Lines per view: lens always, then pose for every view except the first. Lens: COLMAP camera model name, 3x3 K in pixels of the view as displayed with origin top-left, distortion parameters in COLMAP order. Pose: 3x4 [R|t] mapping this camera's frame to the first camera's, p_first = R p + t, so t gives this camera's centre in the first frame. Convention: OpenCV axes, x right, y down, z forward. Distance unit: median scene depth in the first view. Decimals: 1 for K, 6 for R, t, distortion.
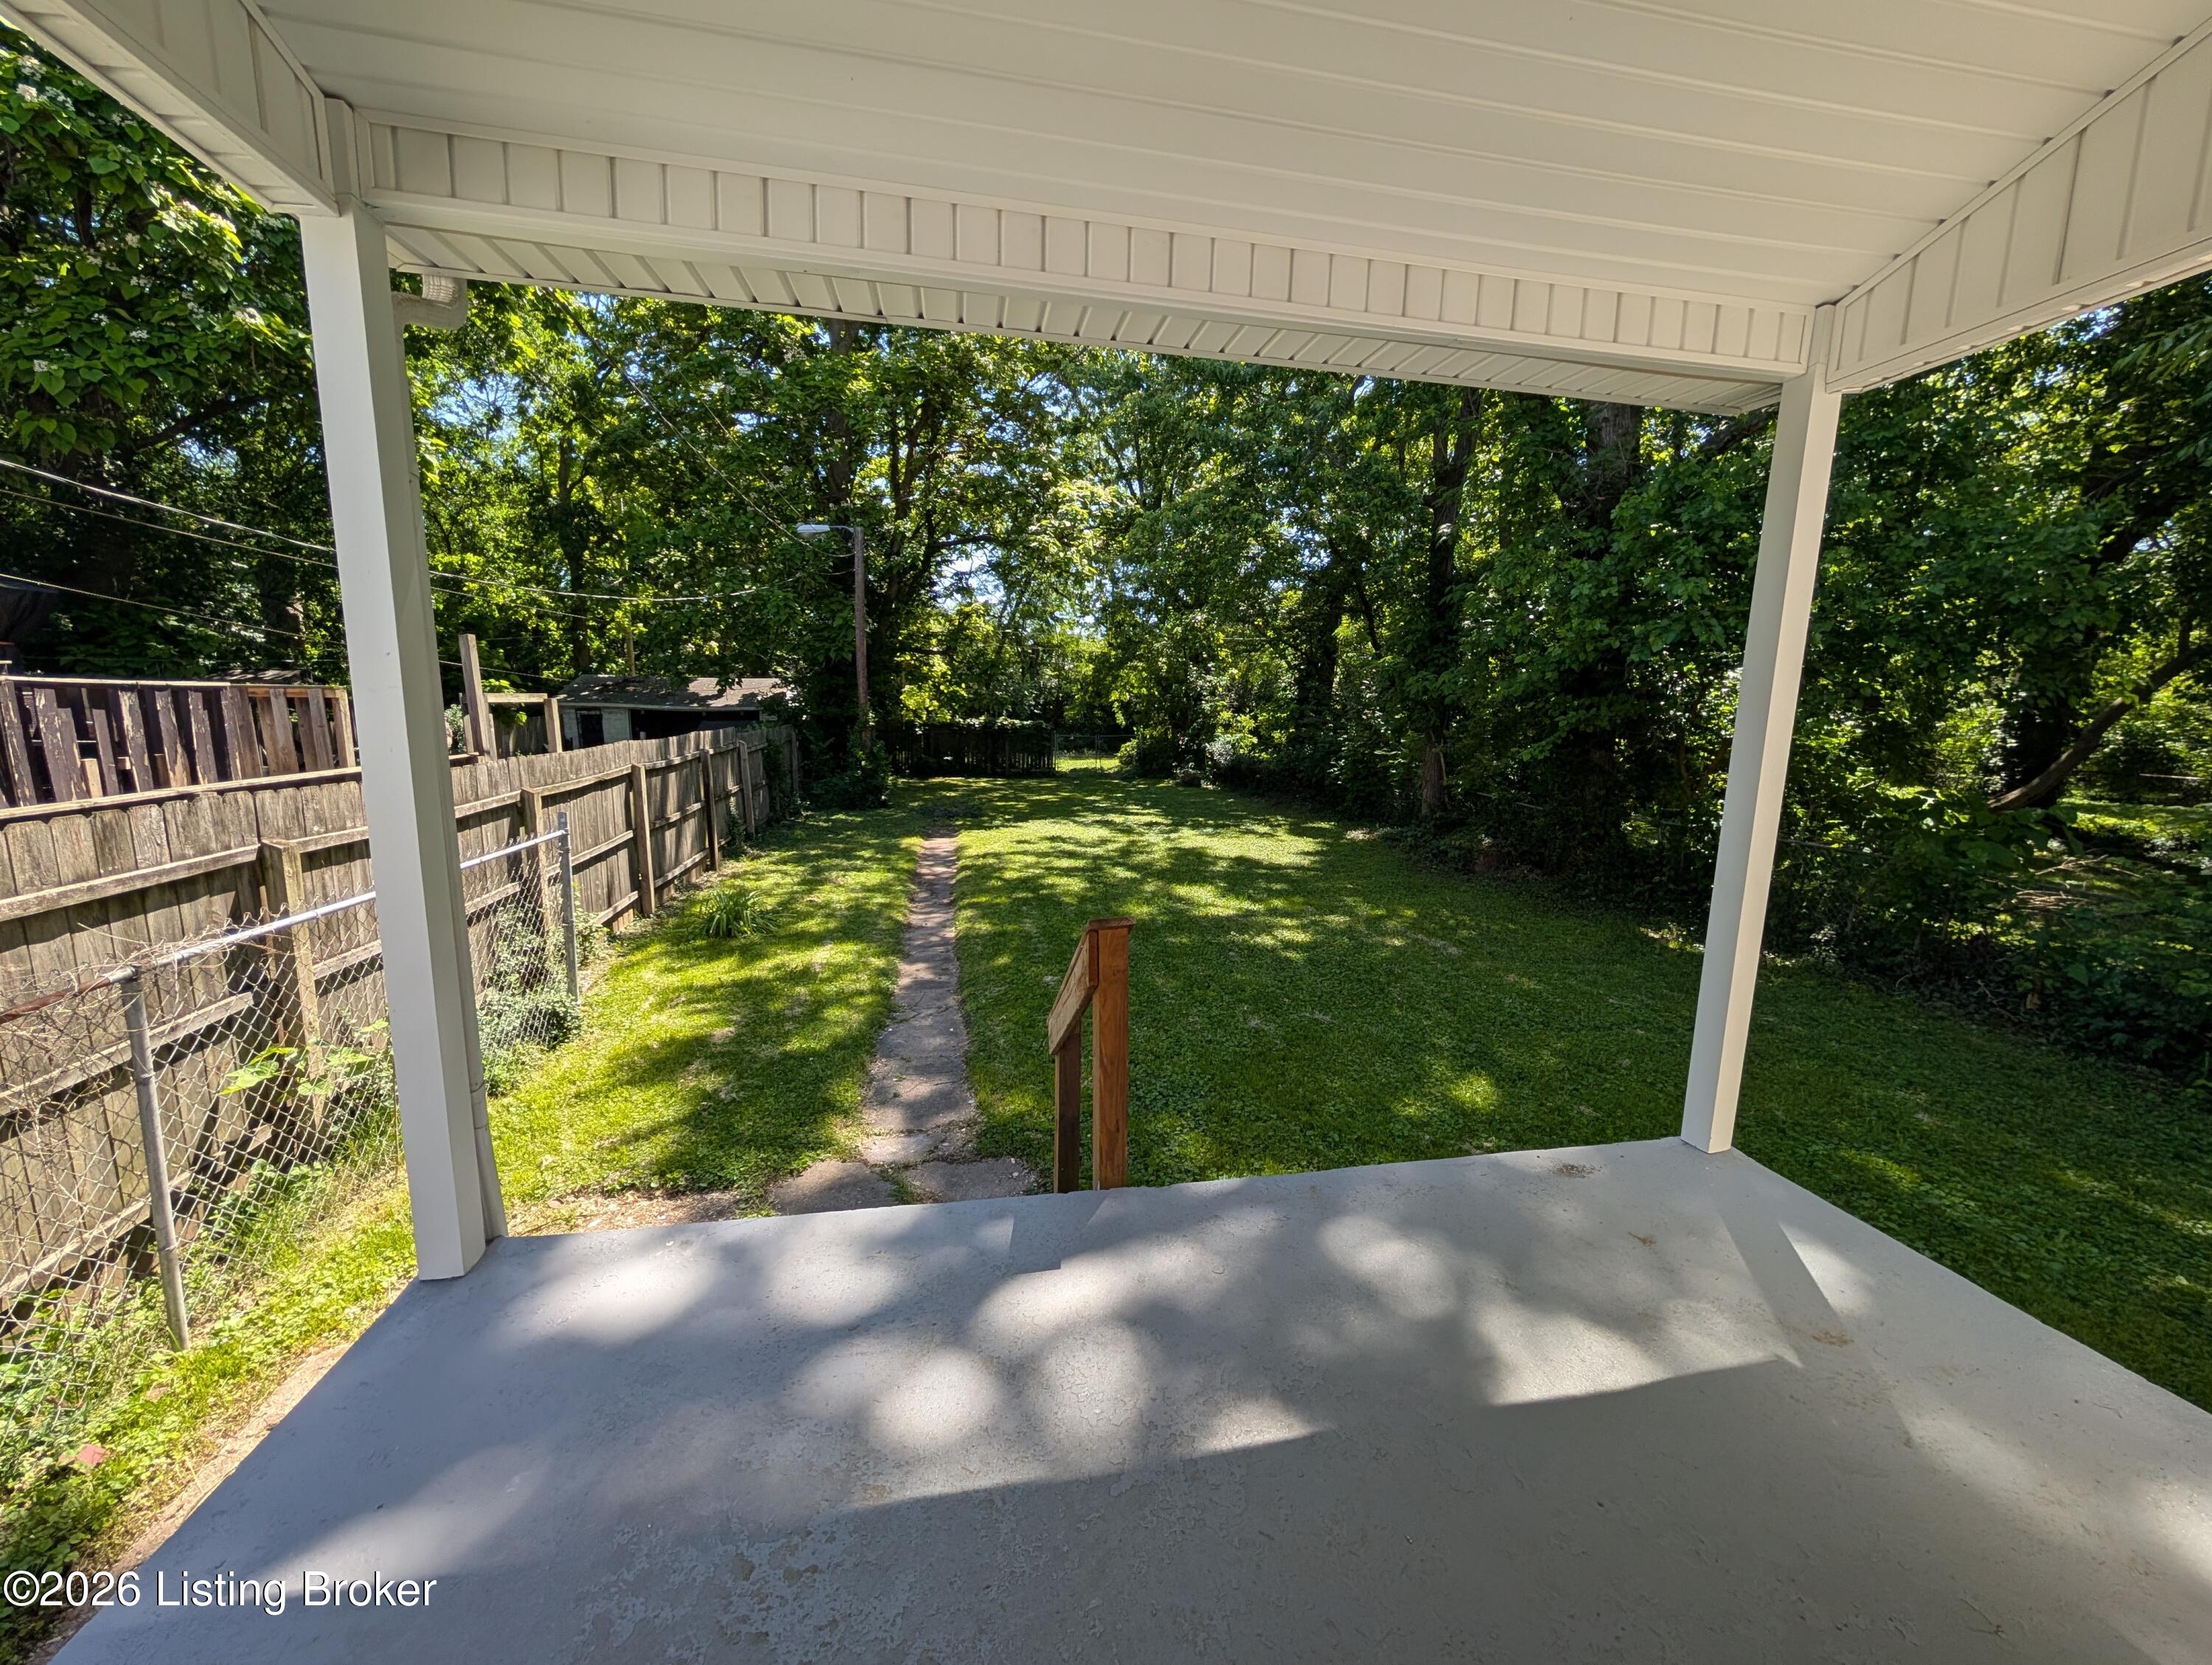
lens RADIAL K [[840.8, 0, 1106.0], [0, 840.8, 832.5], [0, 0, 1]] dist [0.062118, 0.000108]
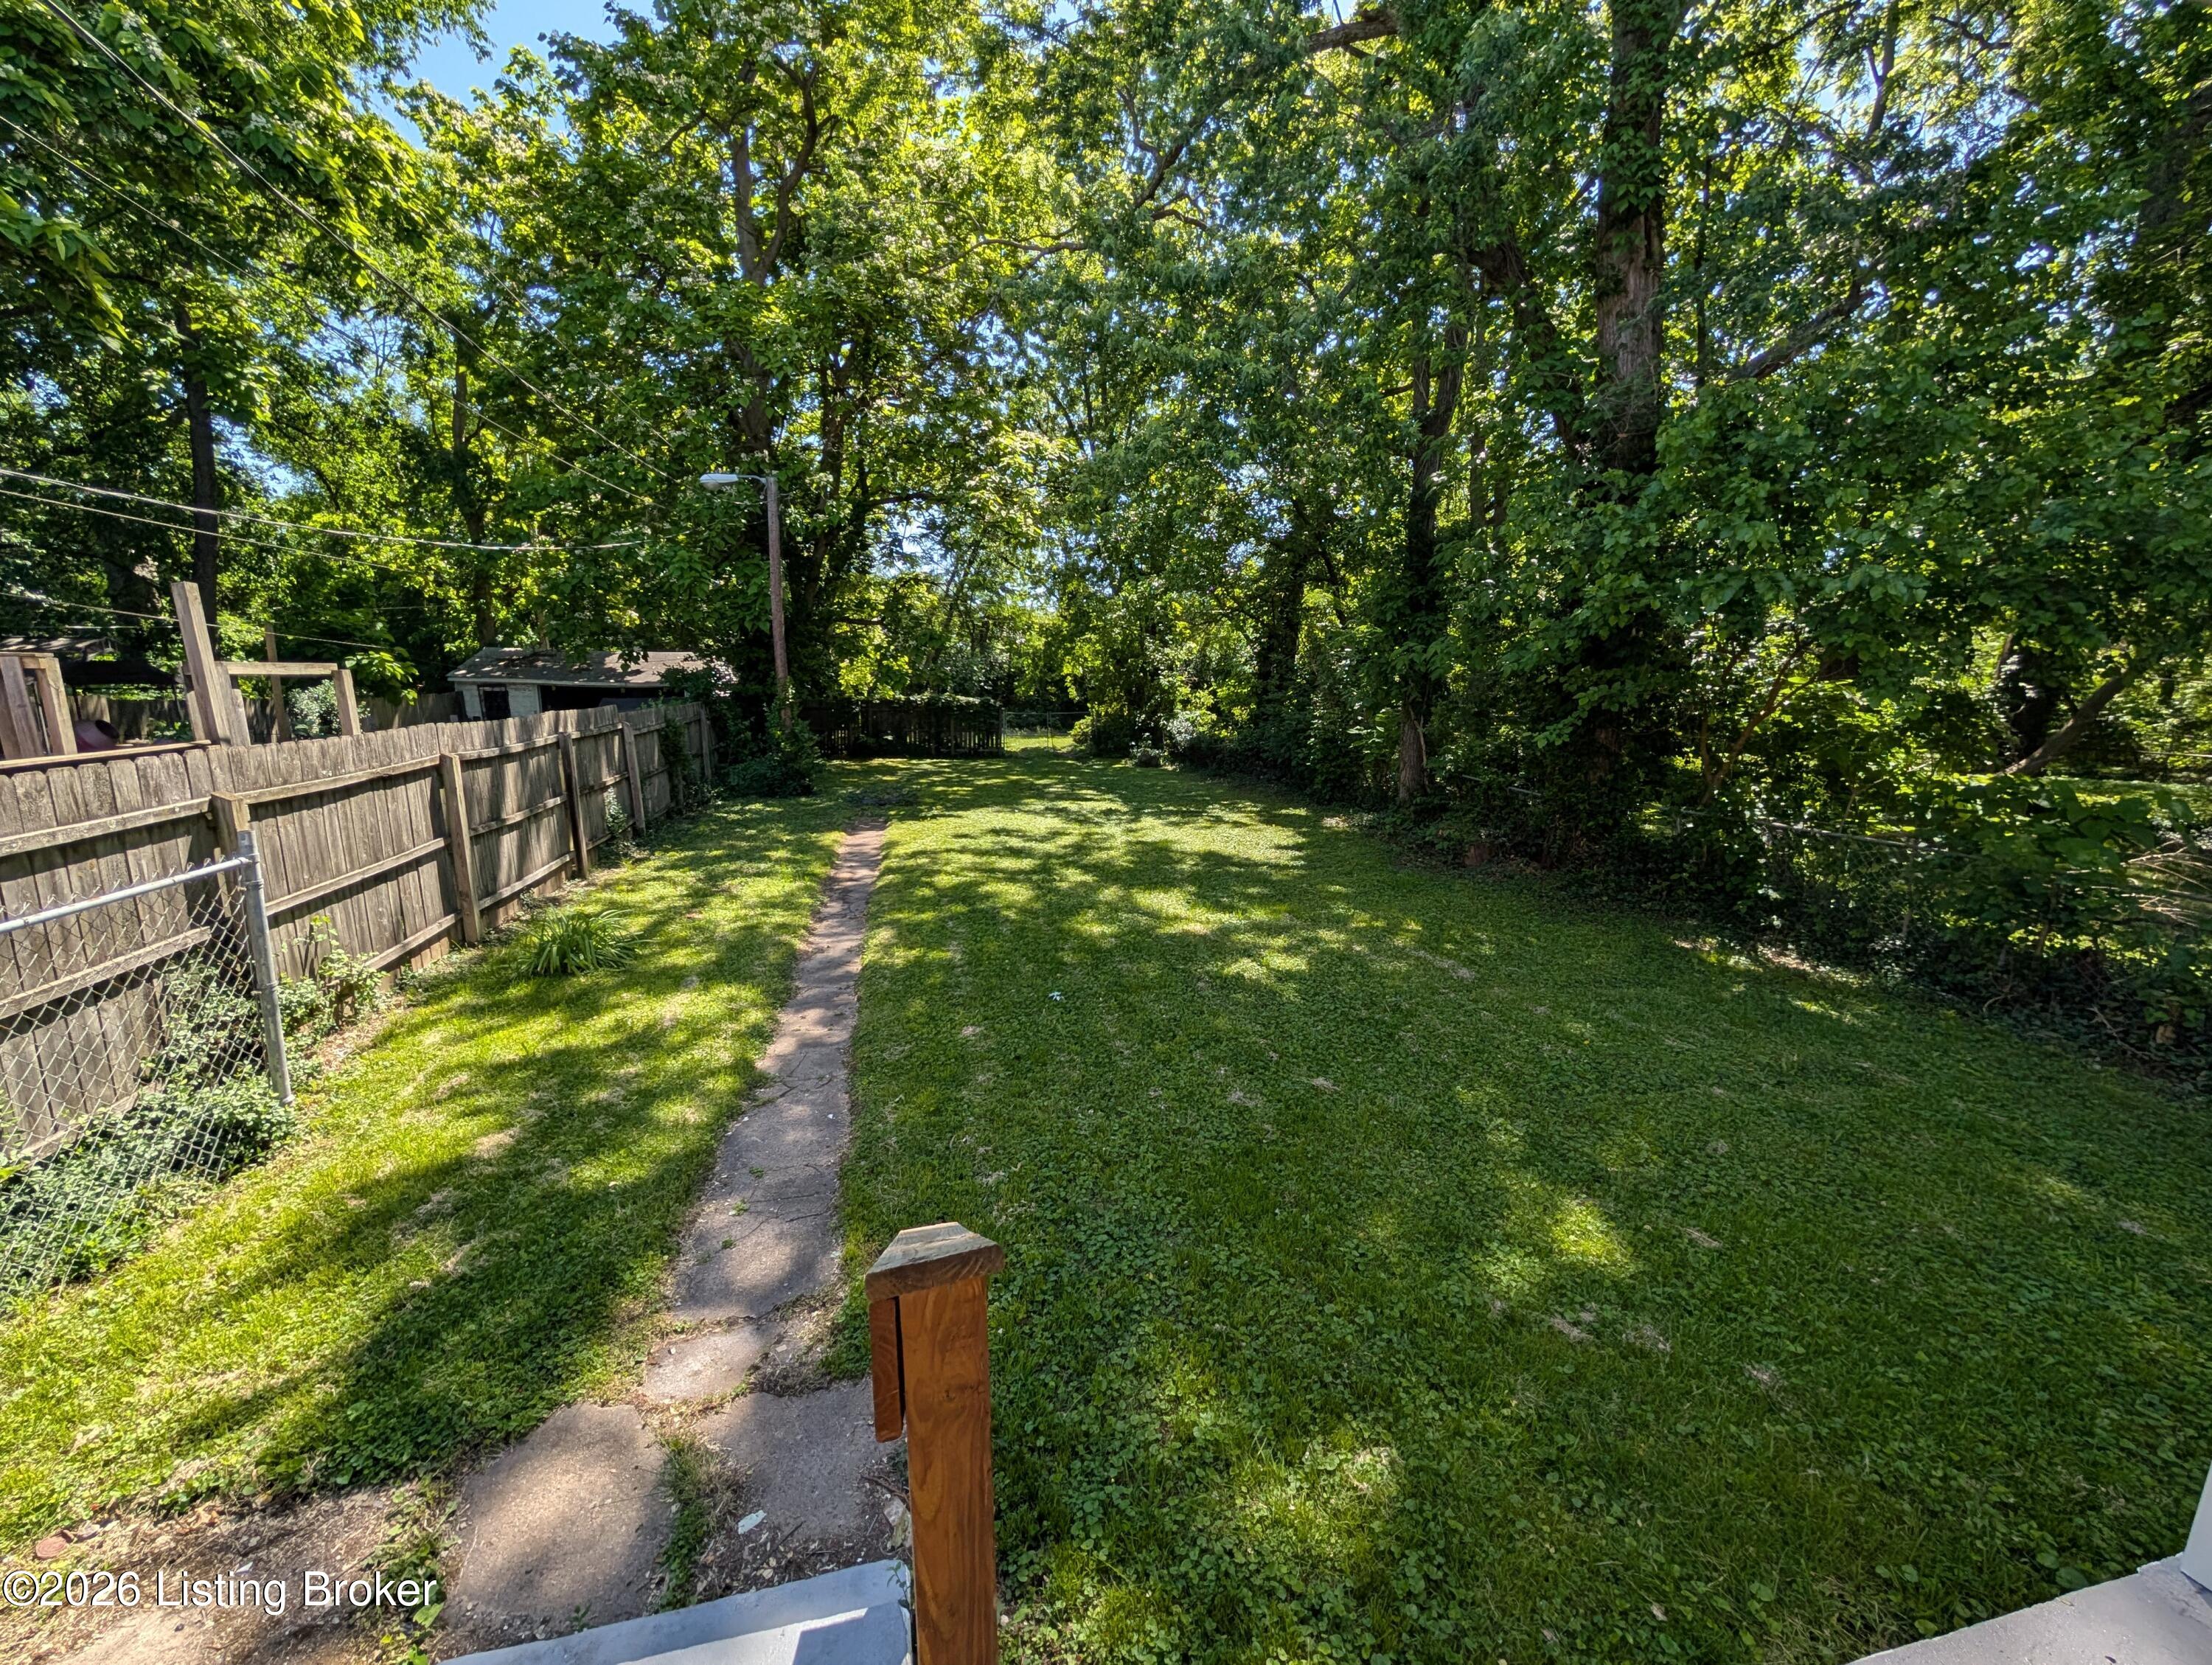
lens RADIAL K [[840.8, 0, 1106.0], [0, 840.8, 832.5], [0, 0, 1]] dist [0.062118, 0.000108]
pose [[0.998609, -0.011864, 0.051376, 0.004923], [0.010442, 0.999557, 0.027870, -0.013376], [-0.051684, -0.027295, 0.998290, 0.099476]]
